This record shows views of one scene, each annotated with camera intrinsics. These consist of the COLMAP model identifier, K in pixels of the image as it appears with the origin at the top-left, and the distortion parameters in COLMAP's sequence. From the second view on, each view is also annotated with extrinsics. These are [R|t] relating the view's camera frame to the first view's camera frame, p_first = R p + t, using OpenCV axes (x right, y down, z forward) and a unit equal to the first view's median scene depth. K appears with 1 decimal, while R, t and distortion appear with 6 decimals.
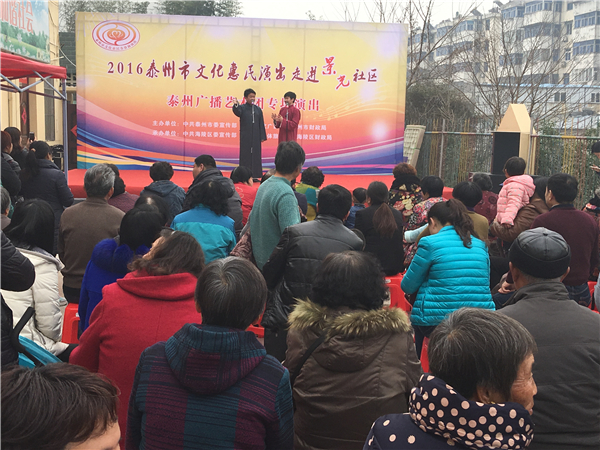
lens RADIAL K [[860.0, 0, 302.2], [0, 860.0, 225.6], [0, 0, 1]] dist [0.042126, 0.017731]
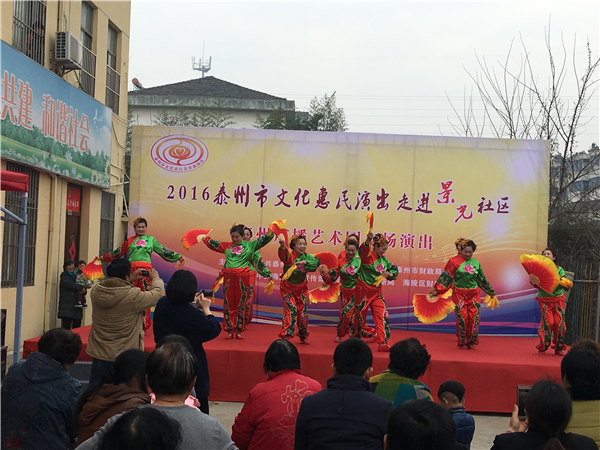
lens RADIAL K [[928.4, 0, 297.5], [0, 928.4, 213.6], [0, 0, 1]] dist [0.018454, 0.124331]
pose [[0.991725, 0.012612, -0.127760, 0.005816], [-0.034230, 0.985114, -0.168460, -0.021322], [0.123734, 0.171439, 0.977394, 0.169452]]
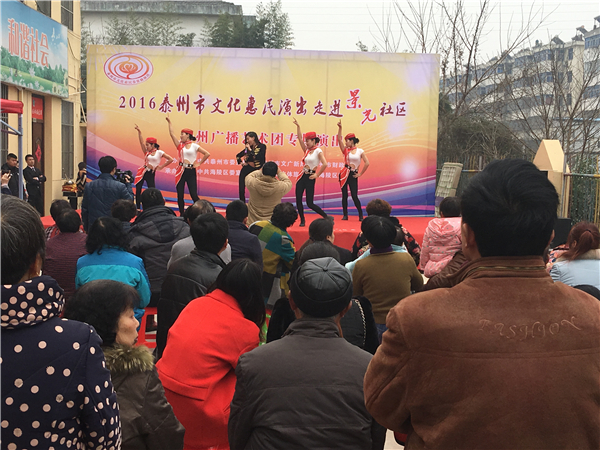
lens RADIAL K [[937.7, 0, 302.8], [0, 937.7, 222.1], [0, 0, 1]] dist [0.054817, -0.040597]
pose [[0.996792, 0.006214, -0.079800, 0.058301], [-0.010518, 0.998506, -0.053621, 0.002001], [0.079347, 0.054288, 0.995368, -0.006806]]
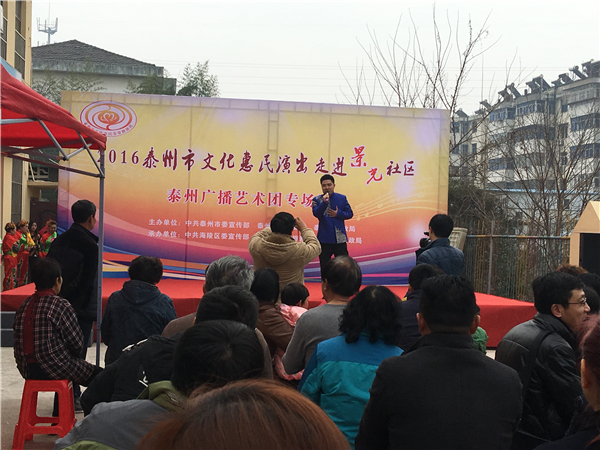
lens RADIAL K [[937.7, 0, 302.8], [0, 937.7, 222.1], [0, 0, 1]] dist [0.054817, -0.040597]
pose [[0.998892, 0.007159, 0.046512, -0.066832], [-0.001075, 0.991574, -0.129541, -0.001687], [-0.047048, 0.129347, 0.990483, 0.094933]]
